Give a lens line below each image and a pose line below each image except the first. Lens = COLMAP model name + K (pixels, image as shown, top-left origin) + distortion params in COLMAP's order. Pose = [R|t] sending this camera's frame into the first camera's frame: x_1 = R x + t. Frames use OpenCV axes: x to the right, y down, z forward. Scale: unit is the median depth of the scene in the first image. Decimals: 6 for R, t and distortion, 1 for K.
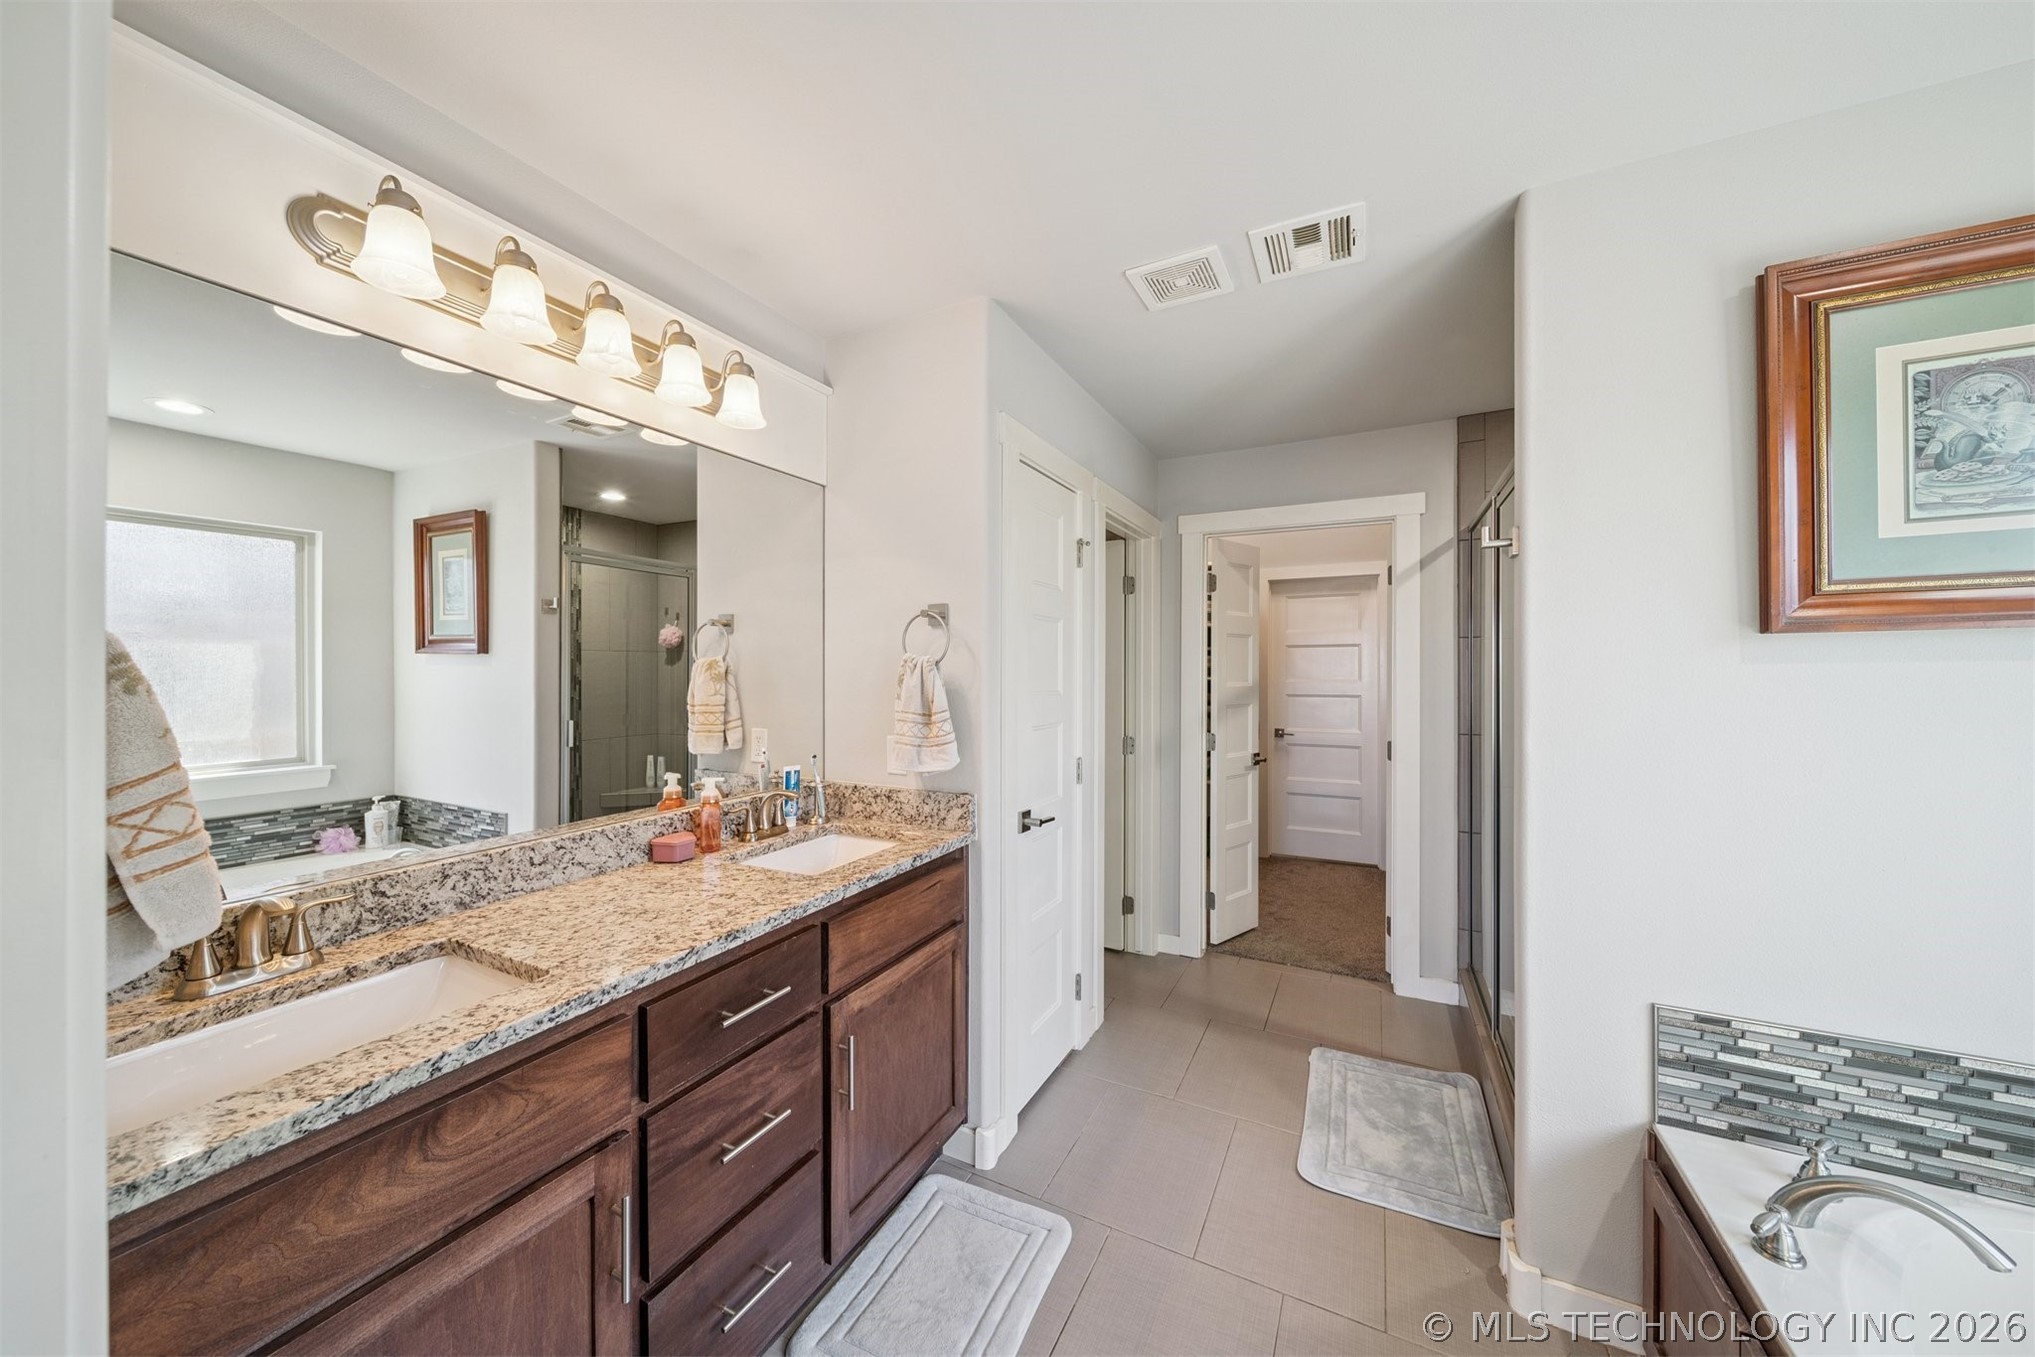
lens RADIAL K [[710.7, 0, 1003.1], [0, 710.7, 669.3], [0, 0, 1]] dist [-0.001280, -0.000731]
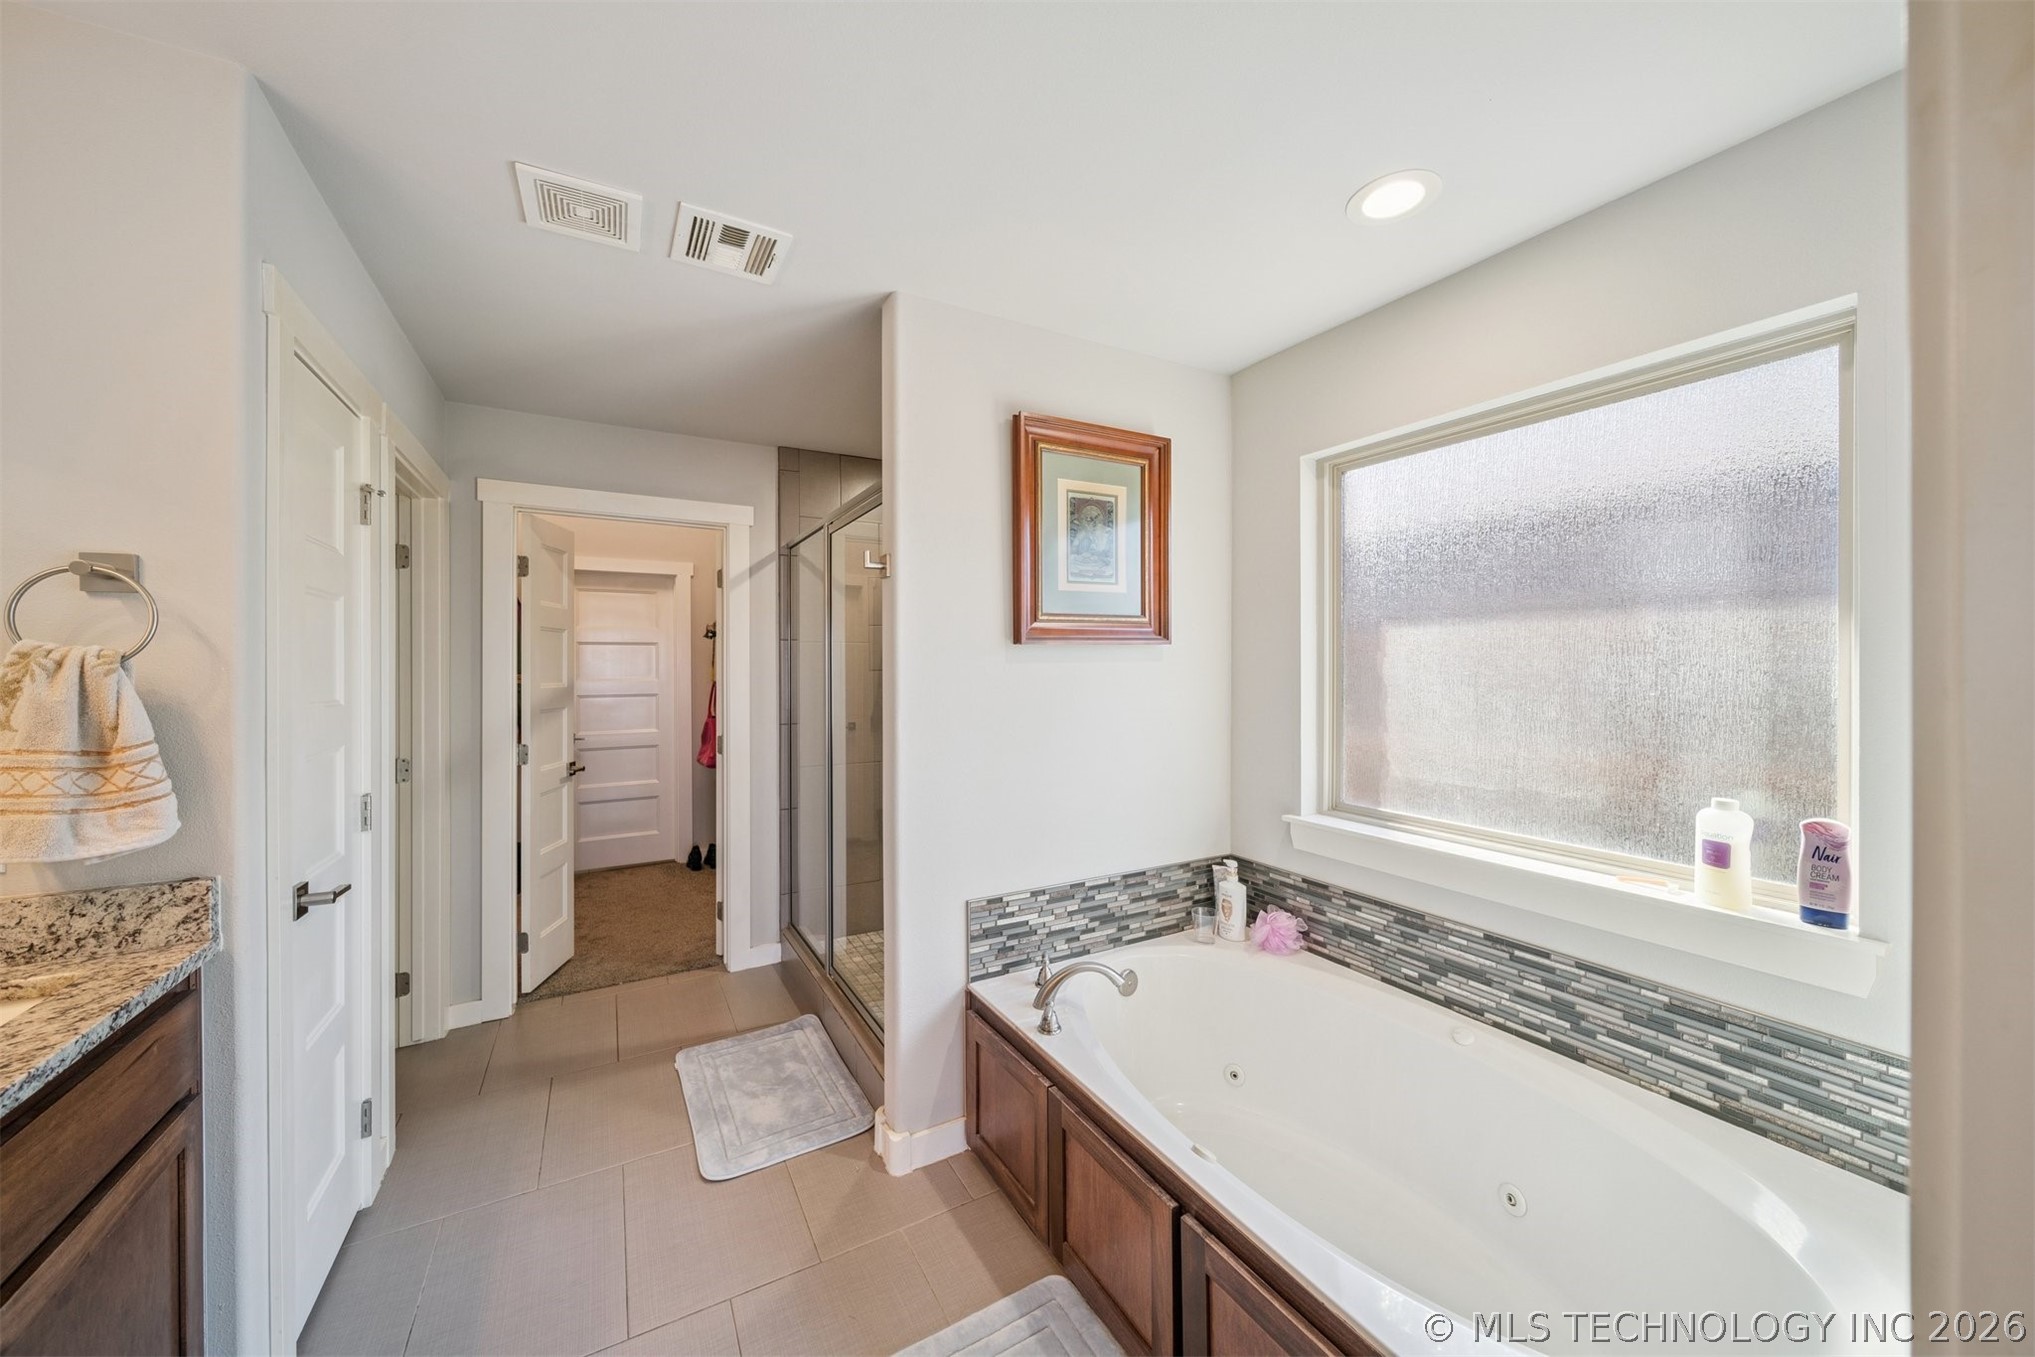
lens RADIAL K [[710.7, 0, 1003.4], [0, 710.7, 668.8], [0, 0, 1]] dist [-0.001280, -0.000731]
pose [[0.550980, -0.003959, 0.834509, -0.173638], [0.002990, 0.999992, 0.002769, -0.000338], [-0.834513, 0.000970, 0.550987, 0.108246]]
